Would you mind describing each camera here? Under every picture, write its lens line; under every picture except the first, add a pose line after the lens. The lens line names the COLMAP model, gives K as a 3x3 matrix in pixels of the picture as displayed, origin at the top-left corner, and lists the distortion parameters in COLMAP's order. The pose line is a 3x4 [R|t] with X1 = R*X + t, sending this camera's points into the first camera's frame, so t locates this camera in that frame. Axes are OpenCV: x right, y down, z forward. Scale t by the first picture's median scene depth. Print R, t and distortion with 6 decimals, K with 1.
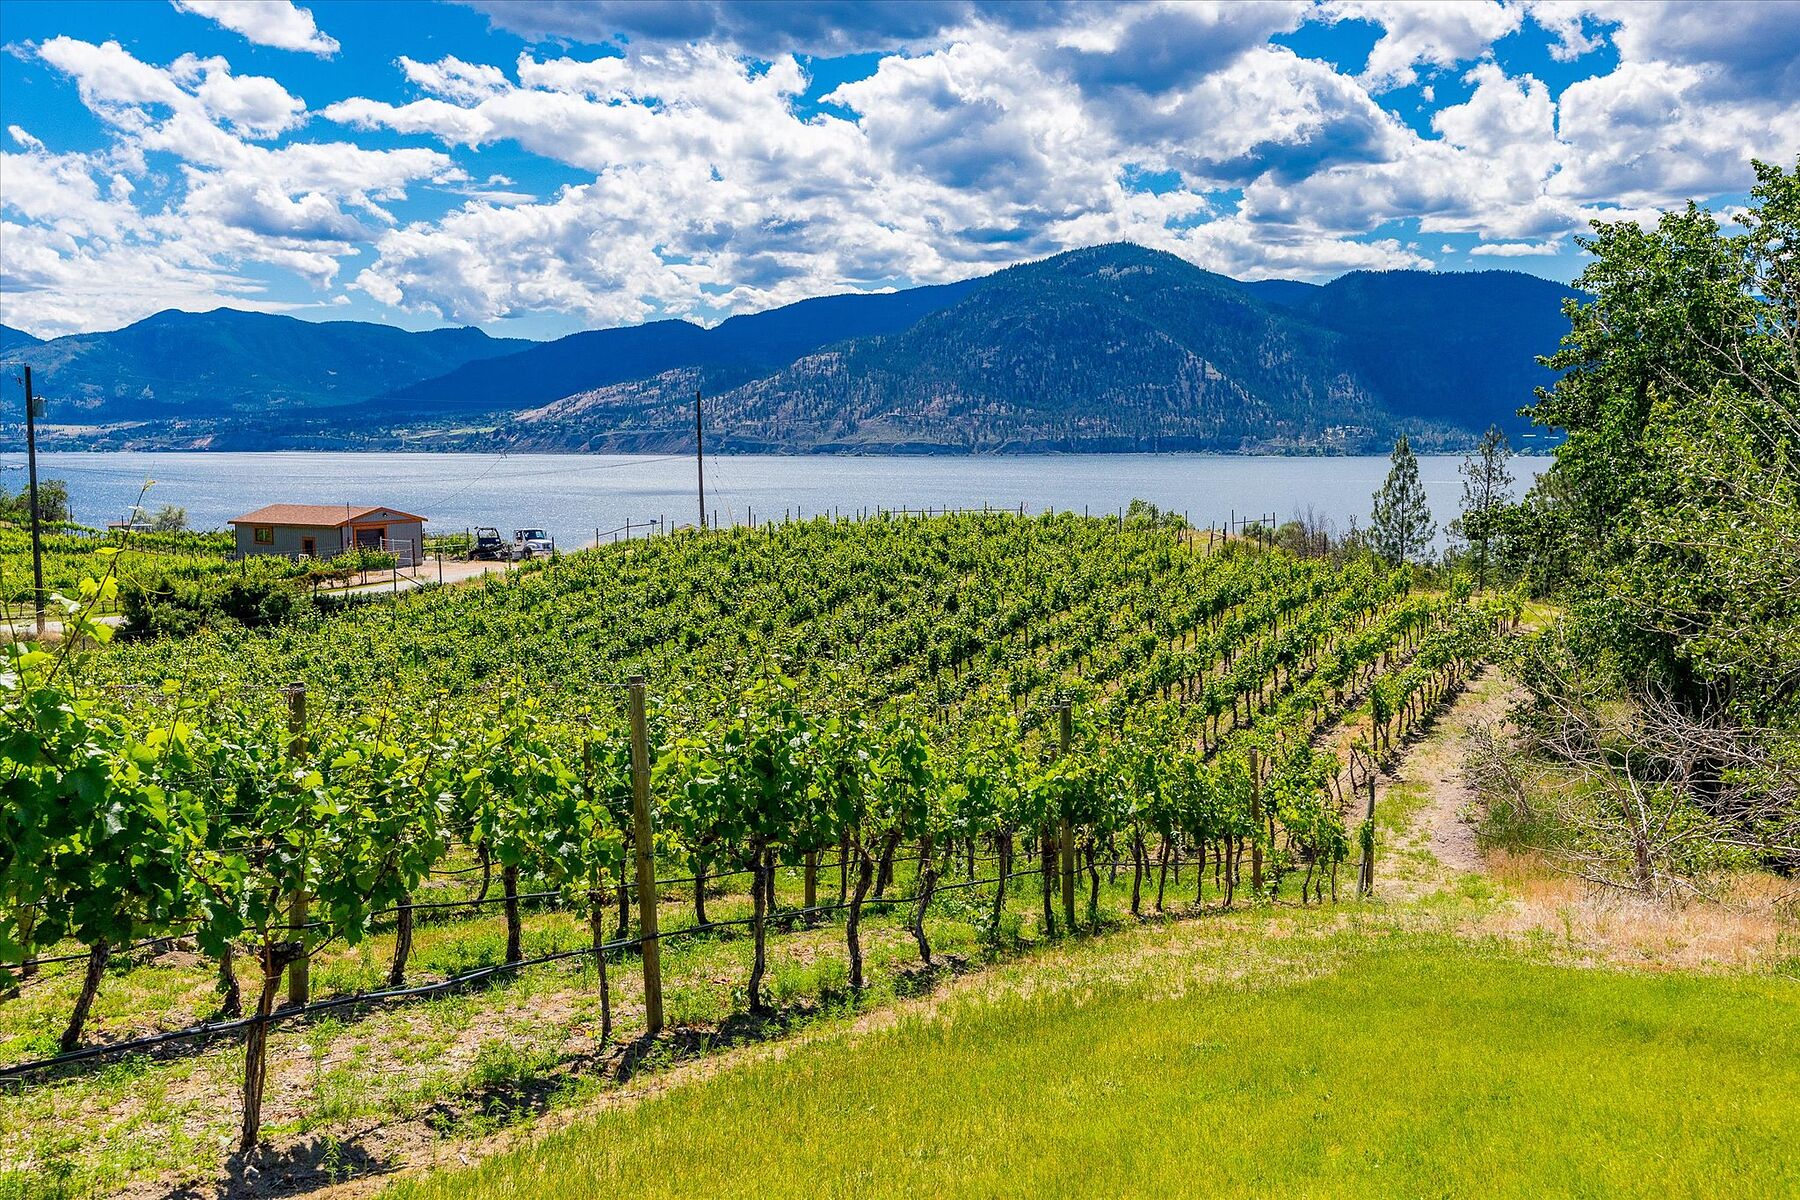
lens RADIAL K [[1763.5, 0, 900.0], [0, 1763.5, 600.0], [0, 0, 1]] dist [-0.017460, -0.002684]
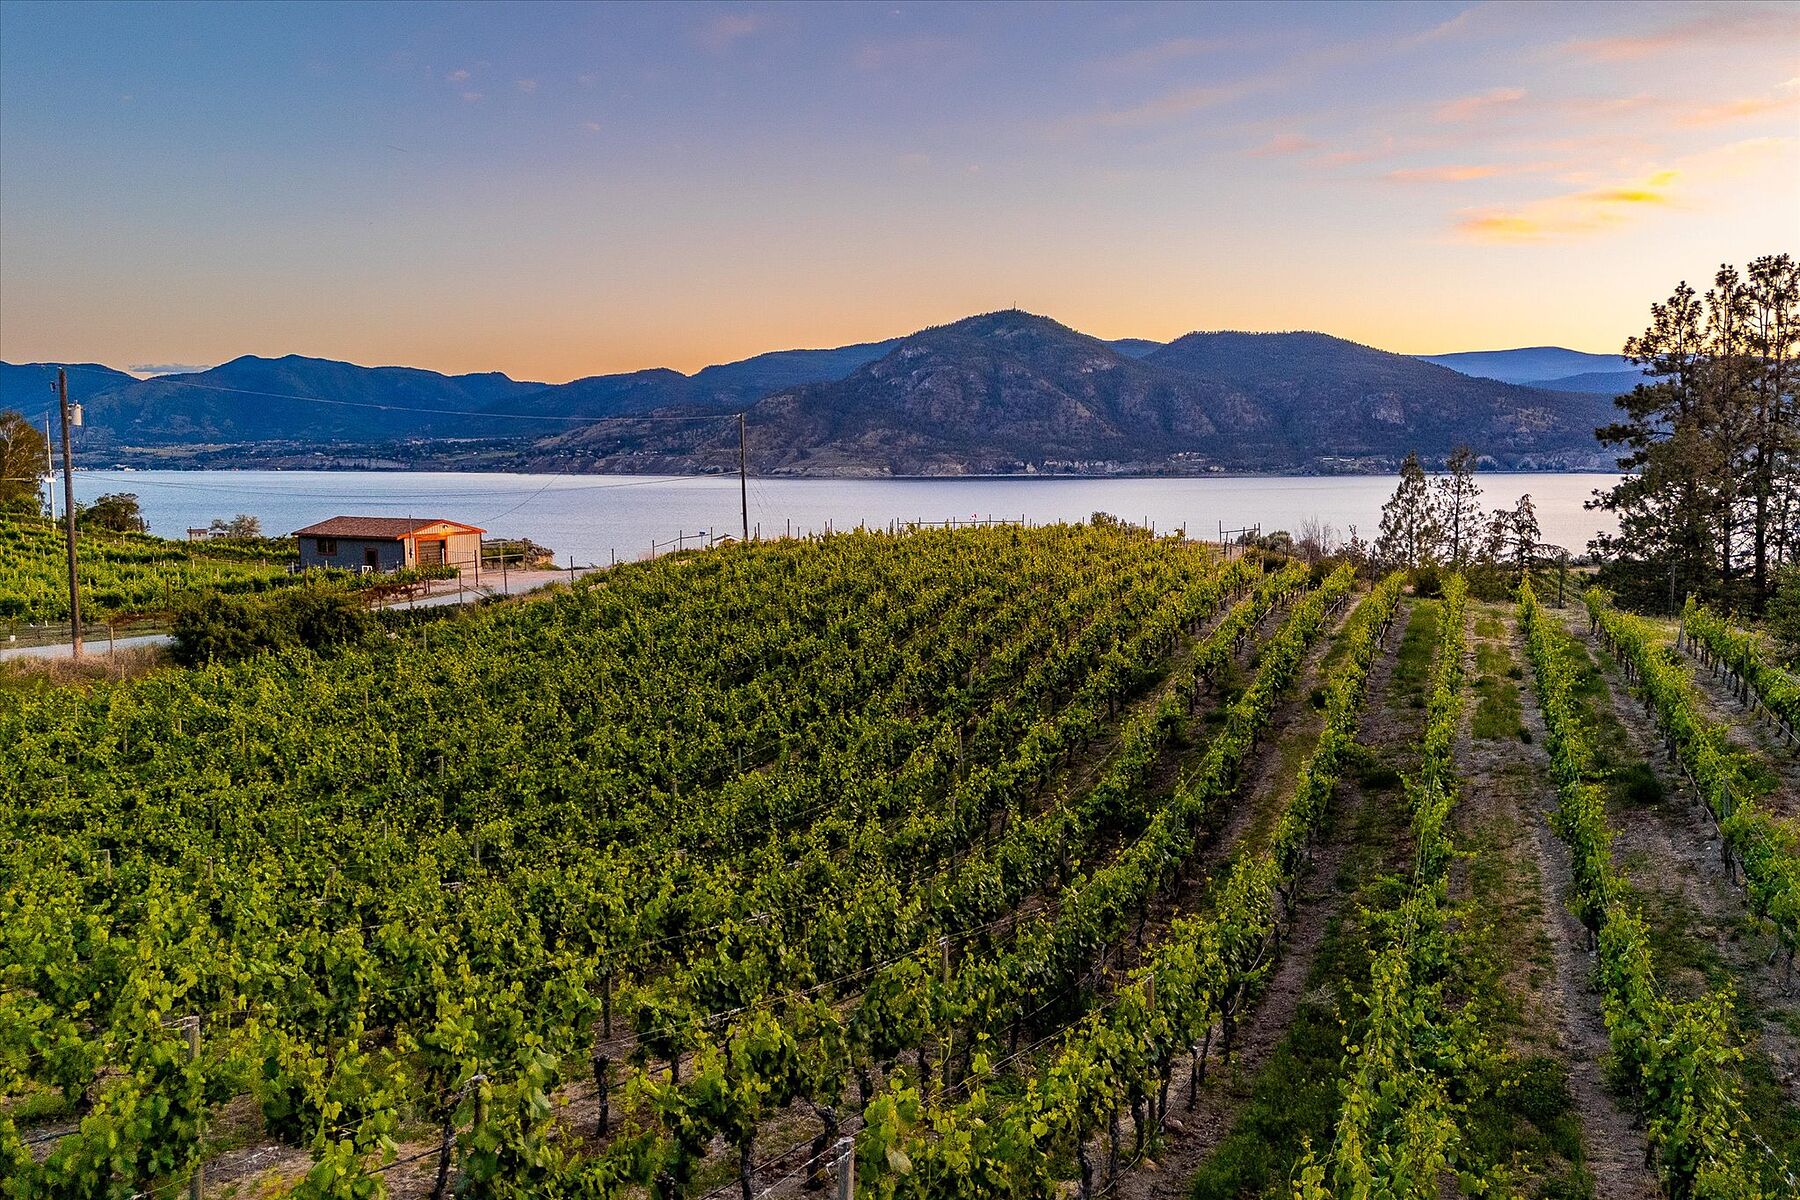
lens RADIAL K [[1255.5, 0, 894.3], [0, 1255.5, 625.1], [0, 0, 1]] dist [0.078261, -0.002939]
pose [[0.997681, -0.007030, 0.067704, -0.078519], [0.004576, 0.999329, 0.036334, -0.017732], [-0.067914, -0.035940, 0.997044, 0.226376]]
